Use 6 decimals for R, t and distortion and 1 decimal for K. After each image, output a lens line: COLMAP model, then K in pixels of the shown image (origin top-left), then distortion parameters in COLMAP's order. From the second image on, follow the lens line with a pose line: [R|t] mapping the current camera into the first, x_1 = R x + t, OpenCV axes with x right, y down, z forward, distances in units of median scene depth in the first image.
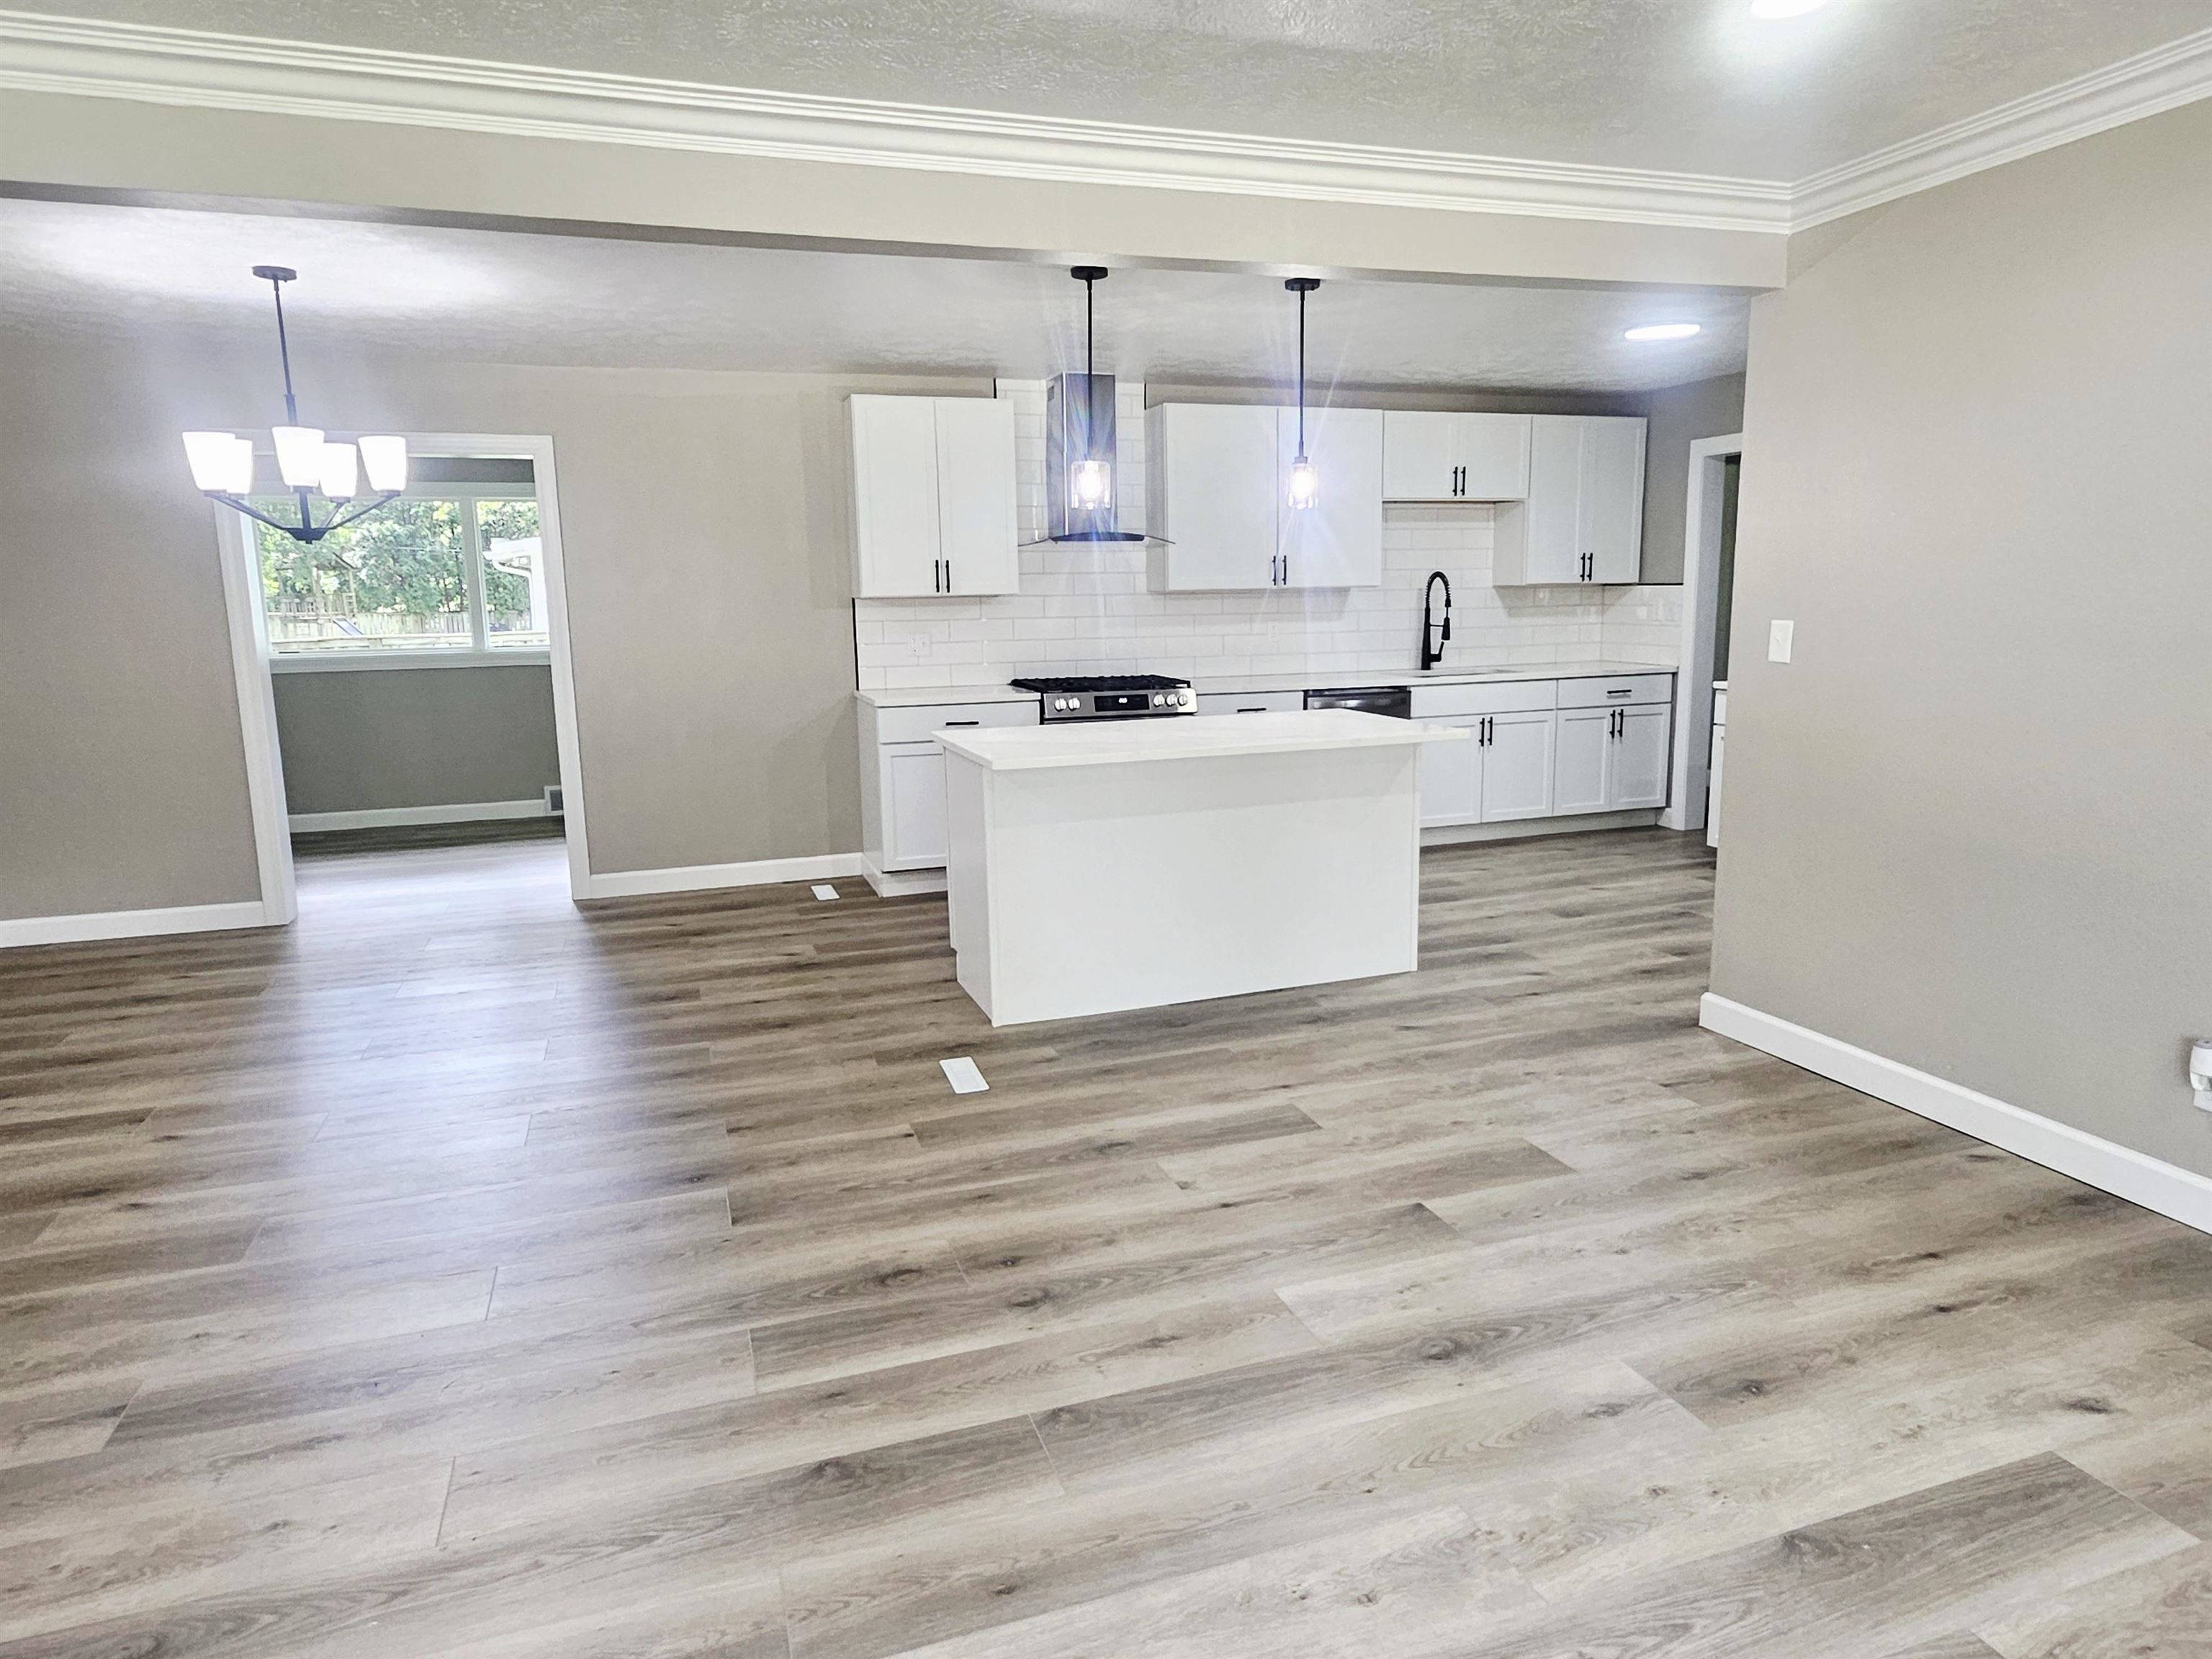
lens RADIAL K [[1350.4, 0, 1106.0], [0, 1350.4, 829.5], [0, 0, 1]] dist [0.000626, 0.011562]
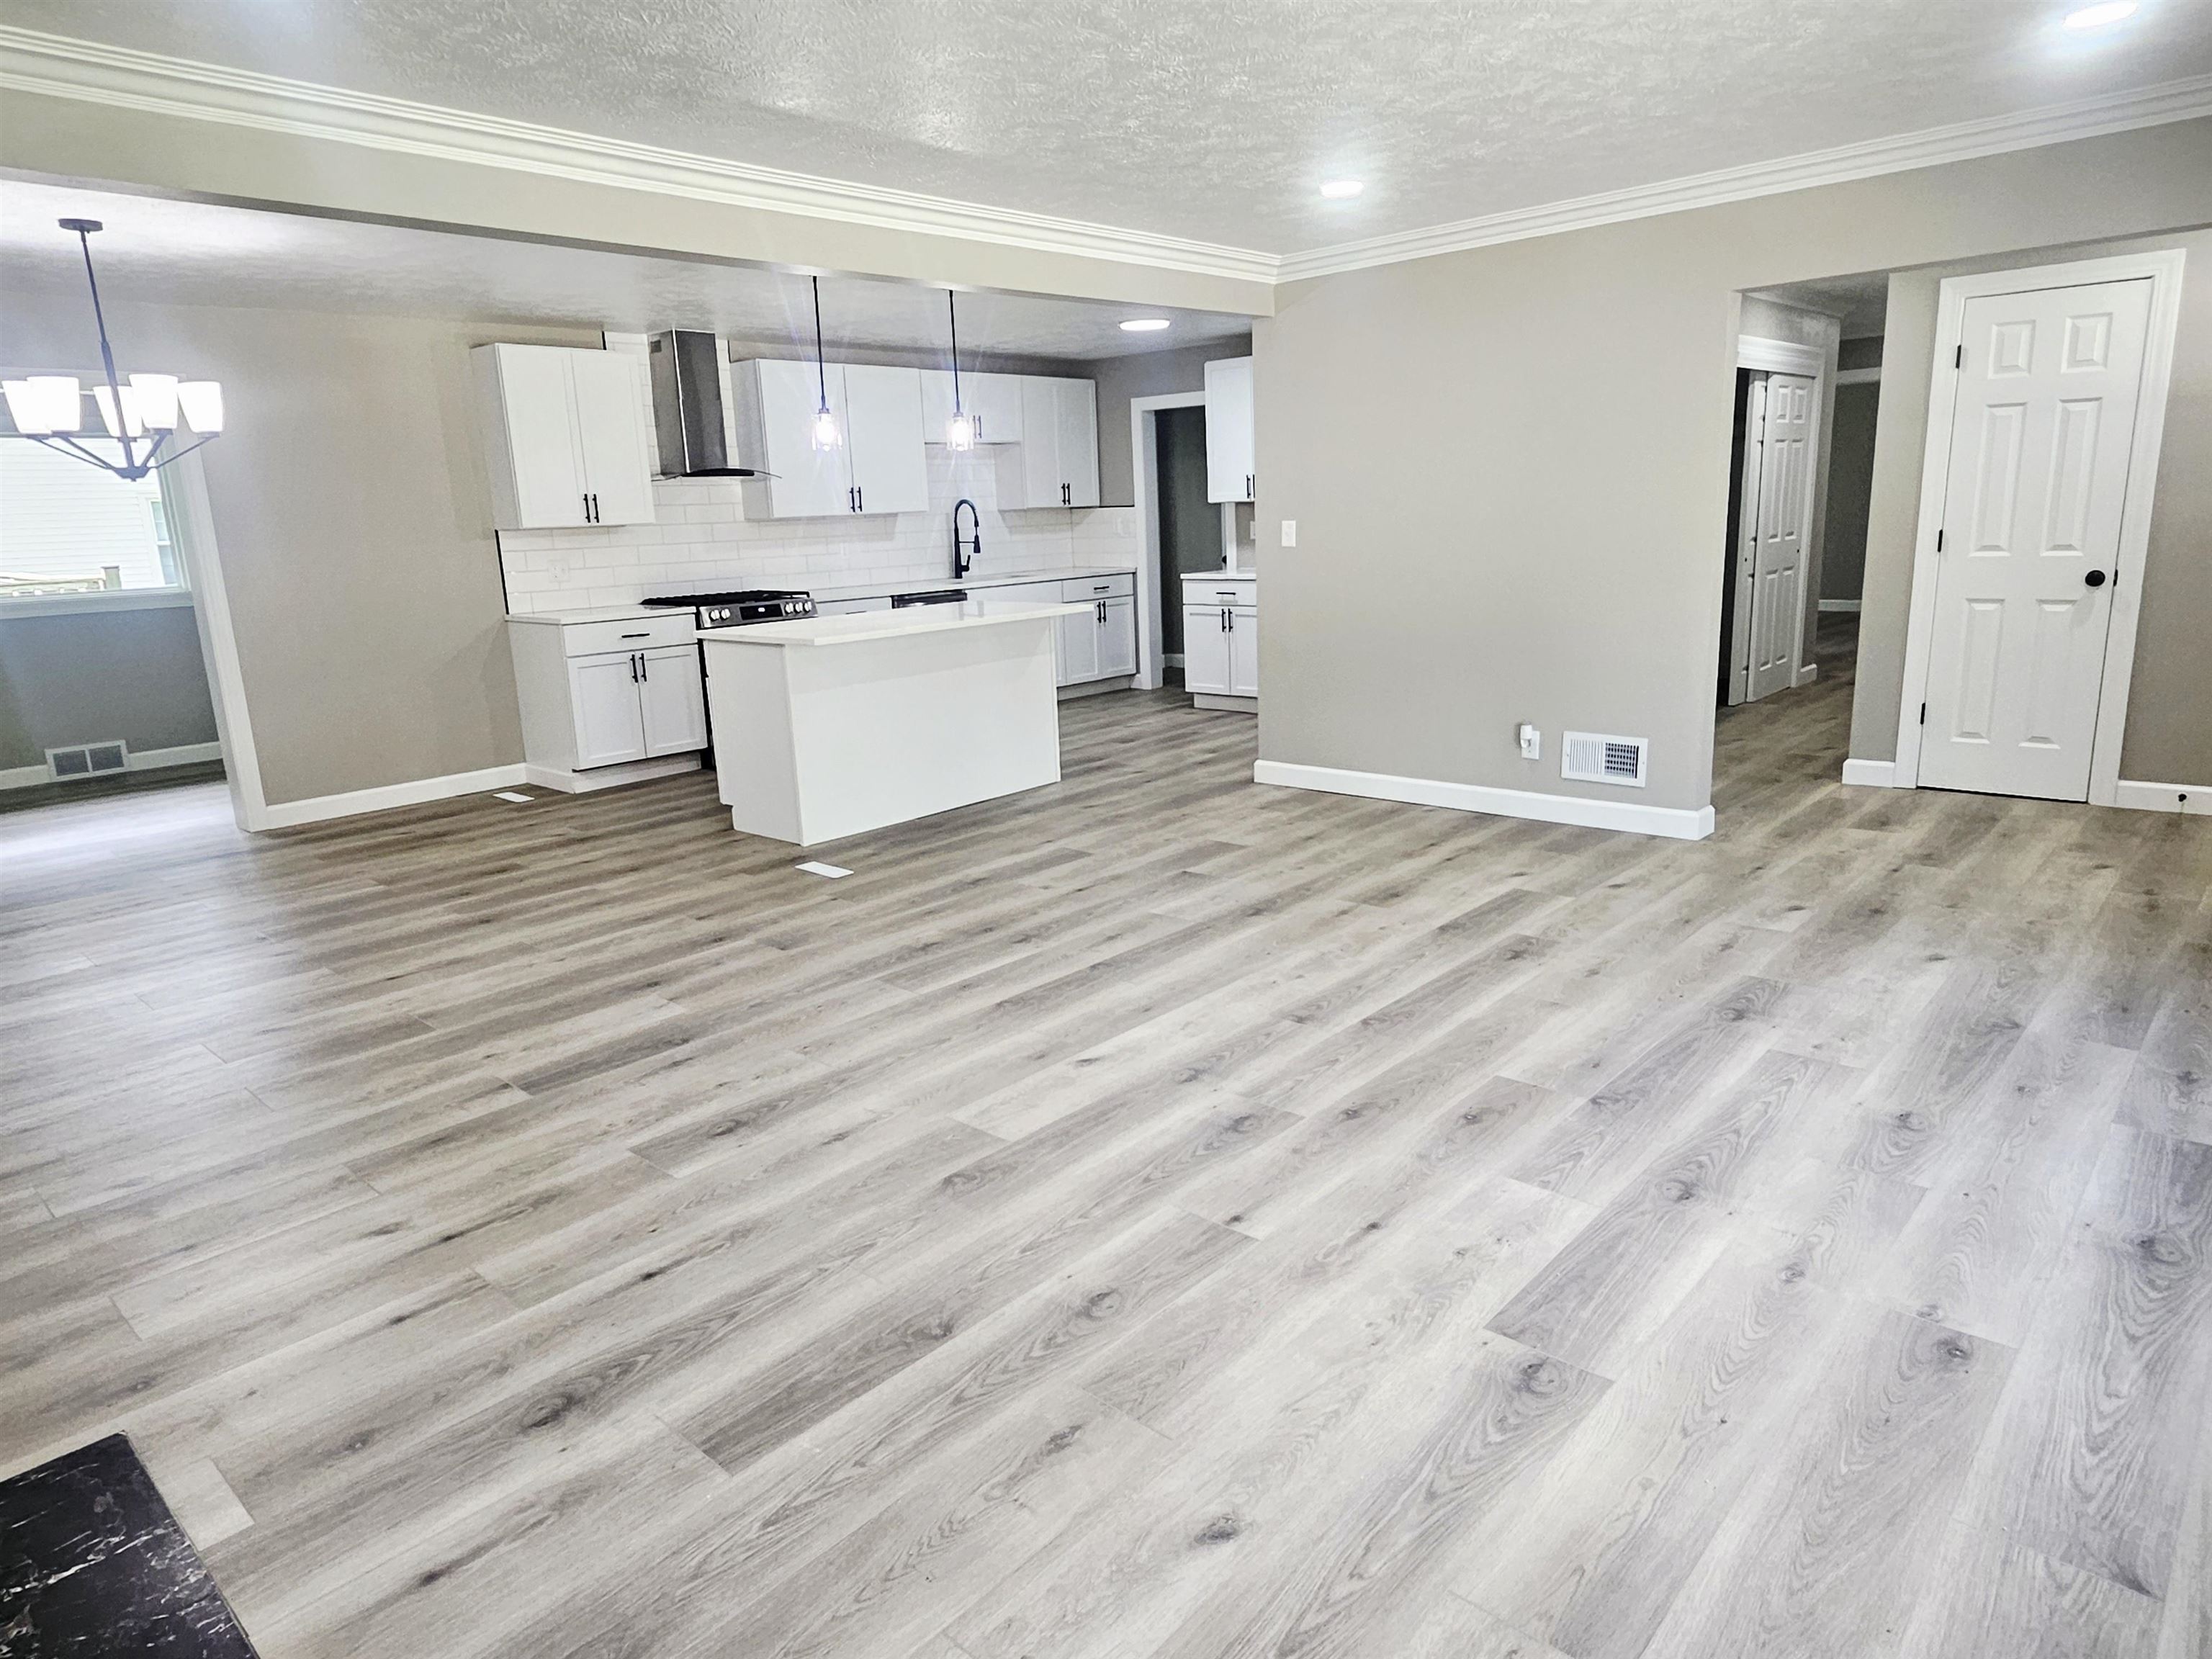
lens RADIAL K [[1350.4, 0, 1106.0], [0, 1350.4, 829.5], [0, 0, 1]] dist [0.000626, 0.011562]
pose [[0.879038, -0.127228, 0.459462, -0.451555], [0.106365, 0.991780, 0.071133, 0.069939], [-0.464735, -0.013658, 0.885344, -0.323547]]
